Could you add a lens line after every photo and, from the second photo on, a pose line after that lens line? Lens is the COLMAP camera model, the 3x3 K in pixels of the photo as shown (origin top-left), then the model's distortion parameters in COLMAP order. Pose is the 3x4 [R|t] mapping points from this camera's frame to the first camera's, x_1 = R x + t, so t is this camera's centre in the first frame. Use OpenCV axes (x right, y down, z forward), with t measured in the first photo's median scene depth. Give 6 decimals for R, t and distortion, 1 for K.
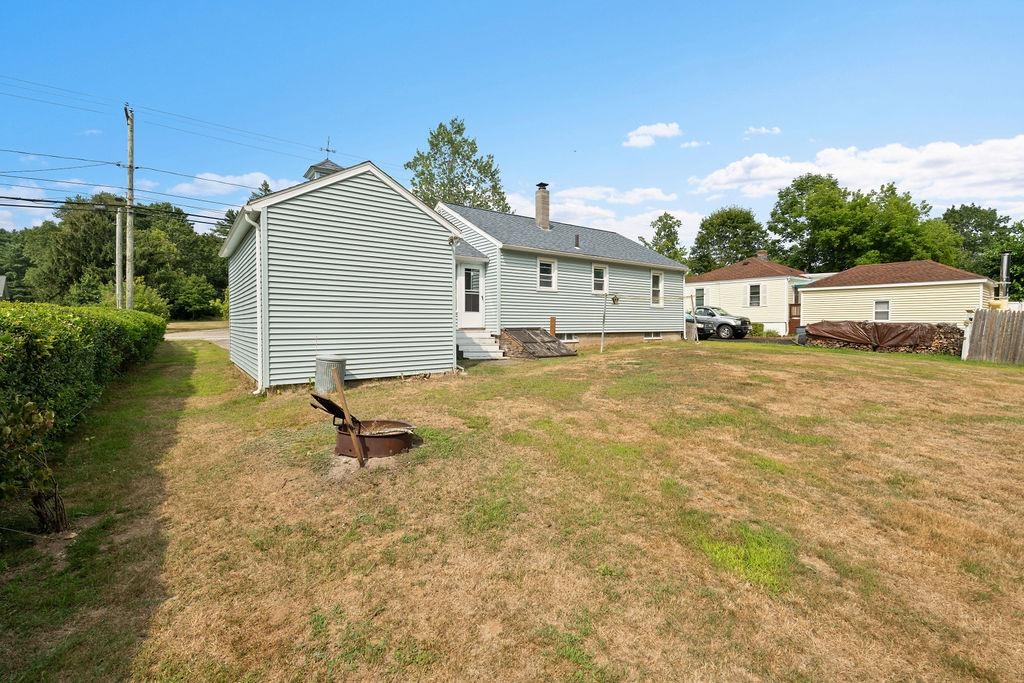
lens RADIAL K [[455.3, 0, 517.4], [0, 455.3, 337.5], [0, 0, 1]] dist [-0.001420, -0.000324]
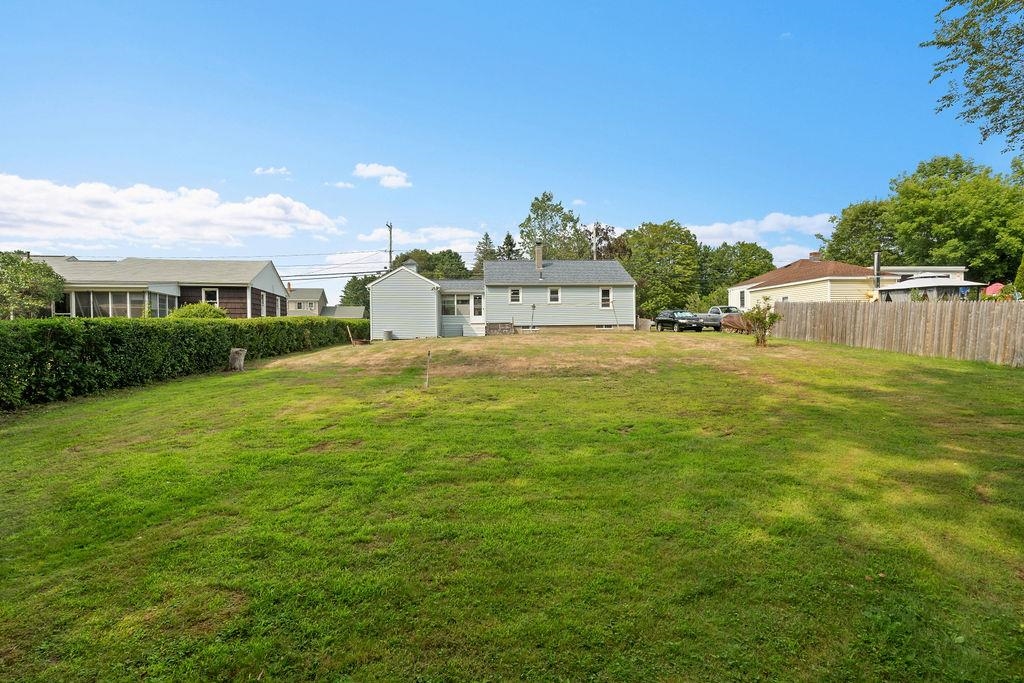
lens RADIAL K [[455.3, 0, 507.1], [0, 455.3, 343.1], [0, 0, 1]] dist [-0.001420, -0.000324]
pose [[0.837026, -0.001938, -0.547160, 0.894861], [-0.004601, 0.999933, -0.010579, 0.071396], [0.547144, 0.011372, 0.836961, -0.533551]]
